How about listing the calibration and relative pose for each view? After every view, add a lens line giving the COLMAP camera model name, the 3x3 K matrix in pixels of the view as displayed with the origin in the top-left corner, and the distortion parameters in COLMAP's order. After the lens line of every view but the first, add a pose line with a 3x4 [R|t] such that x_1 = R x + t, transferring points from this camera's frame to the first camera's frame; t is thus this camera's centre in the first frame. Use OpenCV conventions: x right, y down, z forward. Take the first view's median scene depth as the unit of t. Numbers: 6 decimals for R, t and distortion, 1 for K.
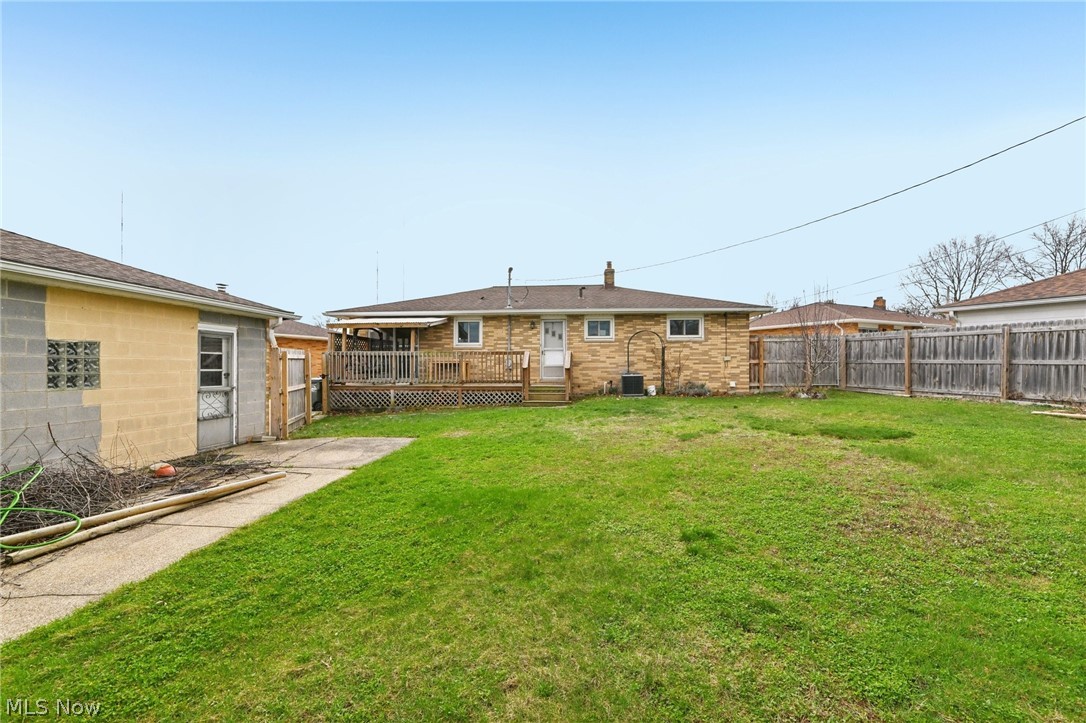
lens RADIAL K [[466.7, 0, 540.0], [0, 466.7, 366.6], [0, 0, 1]] dist [-0.001501, -0.001273]
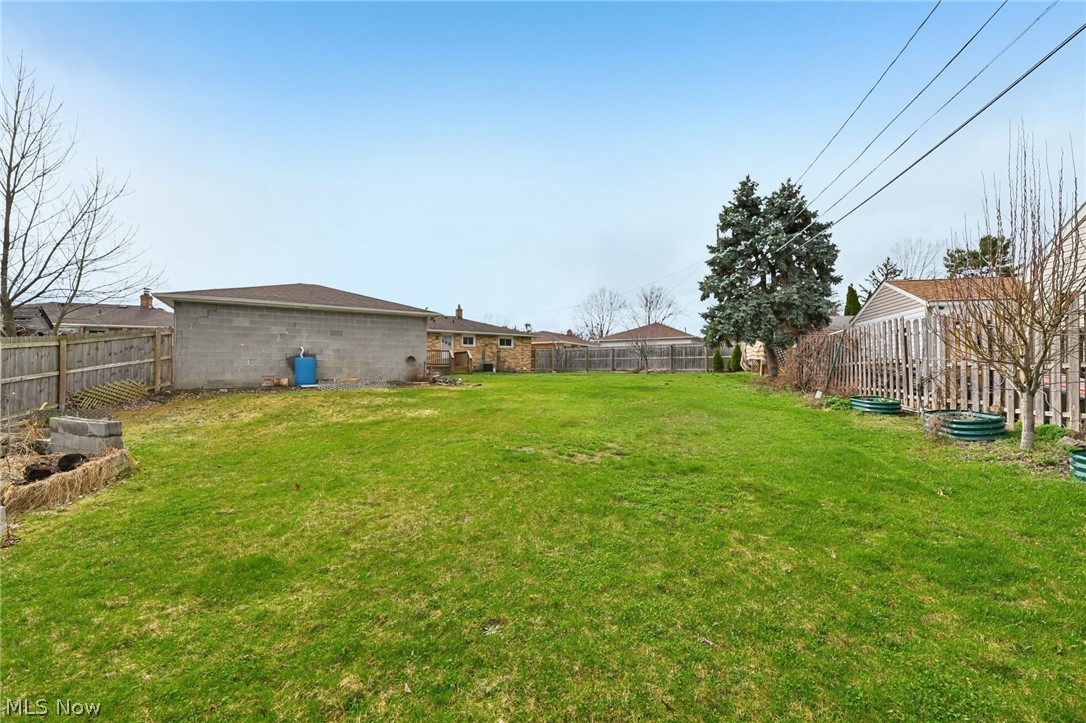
lens RADIAL K [[466.7, 0, 546.6], [0, 466.7, 366.1], [0, 0, 1]] dist [-0.001501, -0.001273]
pose [[0.818480, 0.015070, 0.574337, -0.798121], [-0.001175, 0.999698, -0.024557, 0.082174], [-0.574533, 0.019424, 0.818251, -0.905503]]
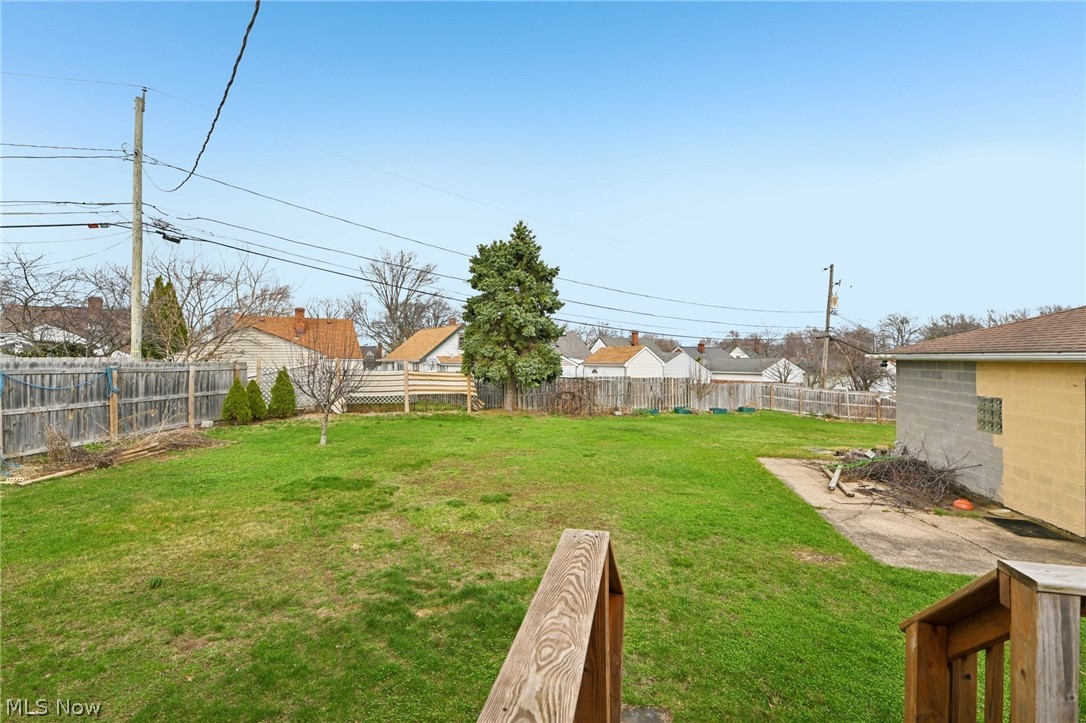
lens RADIAL K [[466.7, 0, 532.1], [0, 466.7, 360.4], [0, 0, 1]] dist [-0.001501, -0.001273]
pose [[-0.984099, 0.001923, 0.177612, 0.038155], [0.002604, 0.999990, 0.003604, -0.065753], [-0.177604, 0.004009, -0.984094, 0.985071]]
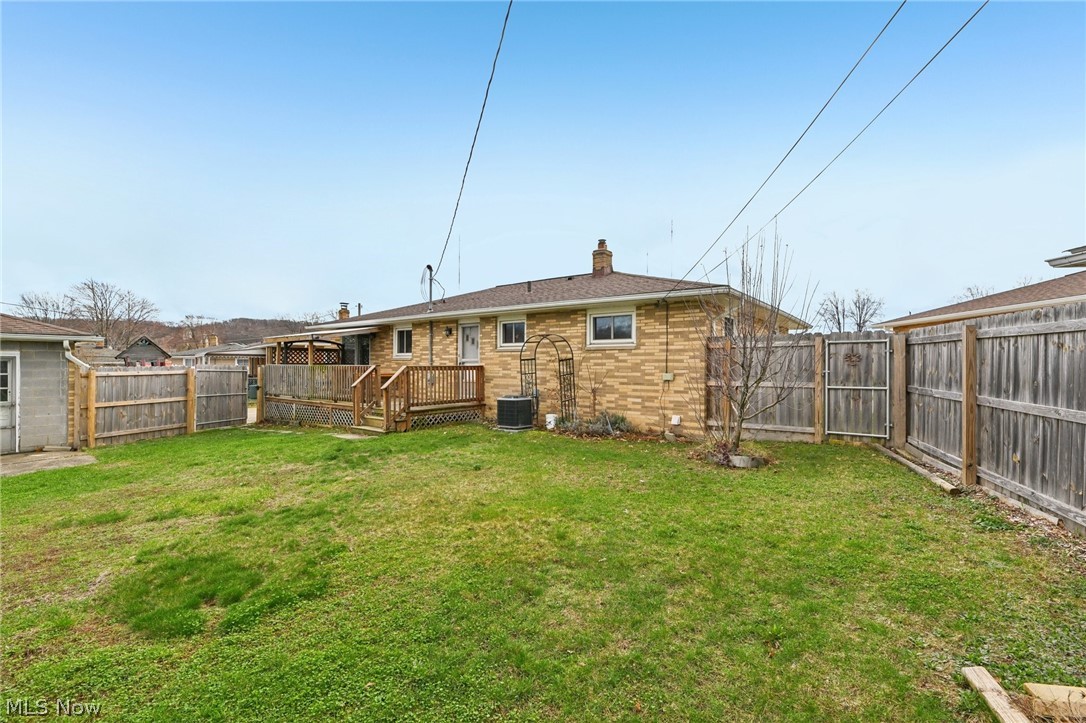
lens RADIAL K [[466.7, 0, 539.2], [0, 466.7, 365.4], [0, 0, 1]] dist [-0.001501, -0.001273]
pose [[0.841041, 0.005459, -0.540944, 0.591979], [-0.005283, 0.999984, 0.001878, -0.032484], [0.540946, 0.001278, 0.841056, 0.406097]]
